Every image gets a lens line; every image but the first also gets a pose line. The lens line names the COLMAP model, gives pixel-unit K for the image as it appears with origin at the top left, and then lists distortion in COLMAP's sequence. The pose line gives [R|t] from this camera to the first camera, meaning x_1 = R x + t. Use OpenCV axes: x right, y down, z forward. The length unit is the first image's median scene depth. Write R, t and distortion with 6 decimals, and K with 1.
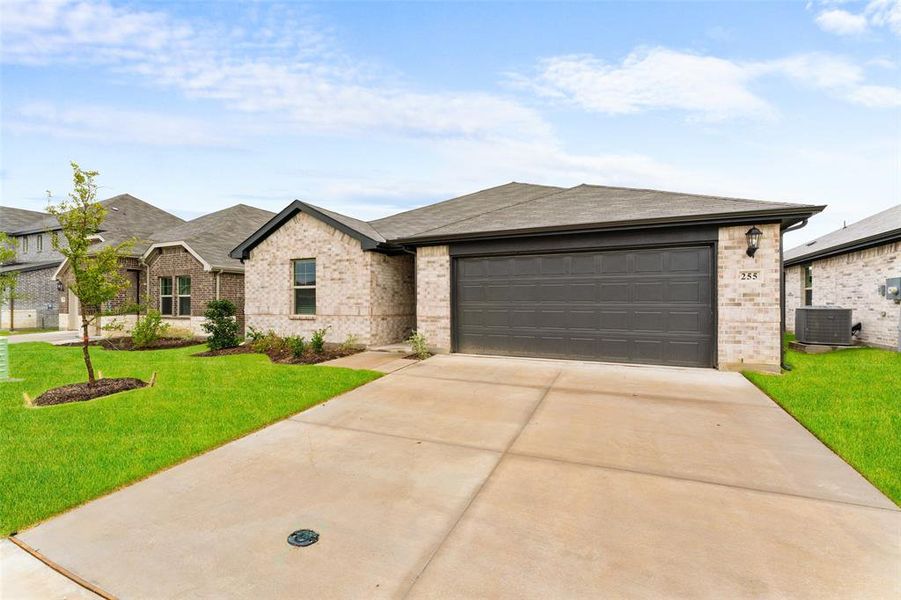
lens RADIAL K [[358.8, 0, 446.8], [0, 358.8, 303.1], [0, 0, 1]] dist [-0.000647, -0.000057]
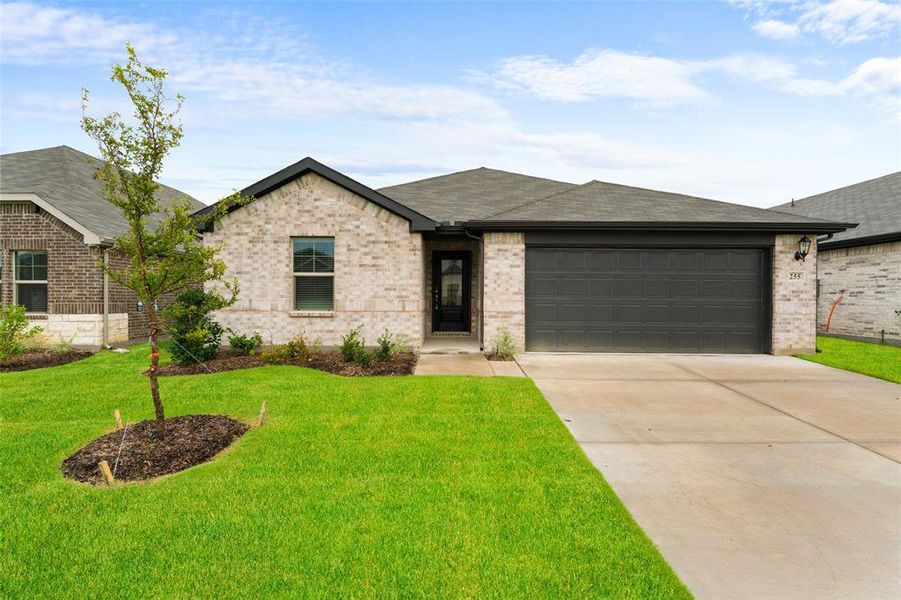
lens RADIAL K [[387.0, 0, 450.5], [0, 387.0, 300.0], [0, 0, 1]] dist [-0.000572, 0.000051]
pose [[0.926965, 0.004628, 0.375120, -0.513824], [-0.007279, 0.999958, 0.005651, 0.003883], [-0.375078, -0.007969, 0.926959, 0.158566]]
